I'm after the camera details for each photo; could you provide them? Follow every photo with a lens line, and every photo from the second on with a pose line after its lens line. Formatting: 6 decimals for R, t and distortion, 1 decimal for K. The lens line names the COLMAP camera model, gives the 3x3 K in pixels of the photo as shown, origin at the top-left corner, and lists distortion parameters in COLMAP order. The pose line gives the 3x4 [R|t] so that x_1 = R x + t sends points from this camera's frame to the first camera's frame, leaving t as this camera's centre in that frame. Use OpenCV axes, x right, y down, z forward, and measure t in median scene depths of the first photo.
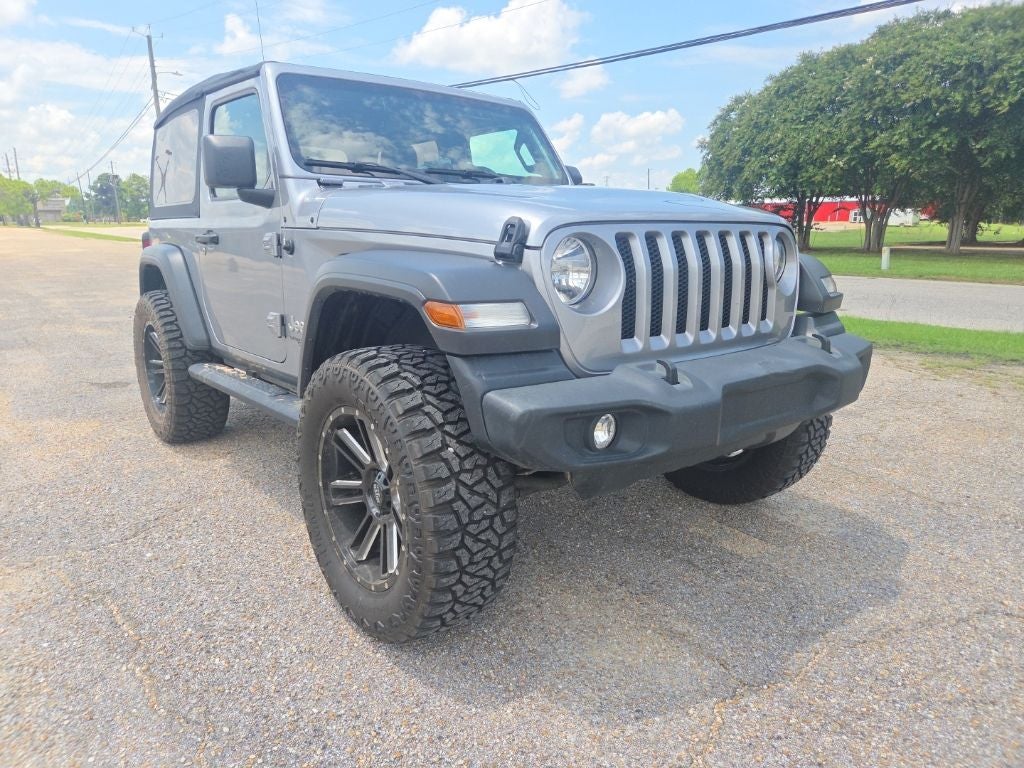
lens RADIAL K [[682.6, 0, 515.3], [0, 682.6, 389.3], [0, 0, 1]] dist [0.063708, -0.053988]
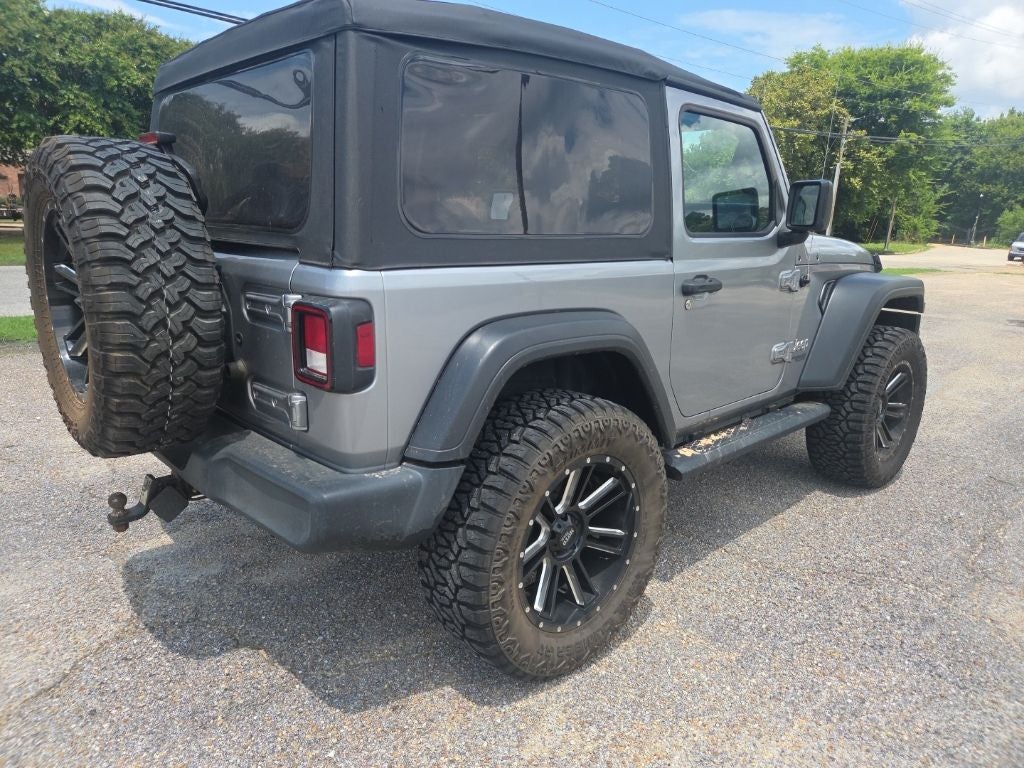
lens RADIAL K [[661.9, 0, 500.5], [0, 661.9, 375.4], [0, 0, 1]] dist [0.068789, -0.054846]
pose [[-0.029756, -0.230770, 0.972553, -1.486669], [0.199449, 0.952047, 0.232006, -0.428568], [-0.979456, 0.200879, 0.017698, 1.542309]]
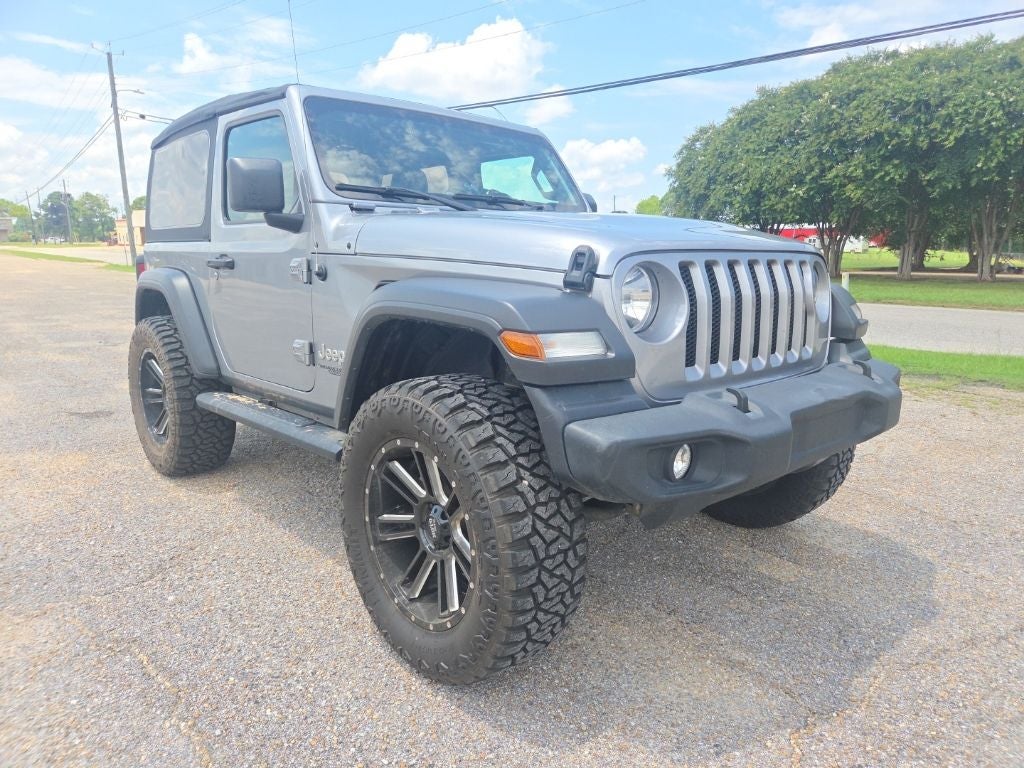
lens RADIAL K [[681.6, 0, 537.9], [0, 681.6, 392.9], [0, 0, 1]] dist [0.063359, -0.051766]
pose [[0.997029, -0.008828, 0.076520, -0.101133], [0.010889, 0.999588, -0.026547, -0.008902], [-0.076254, 0.027301, 0.996715, 0.017426]]
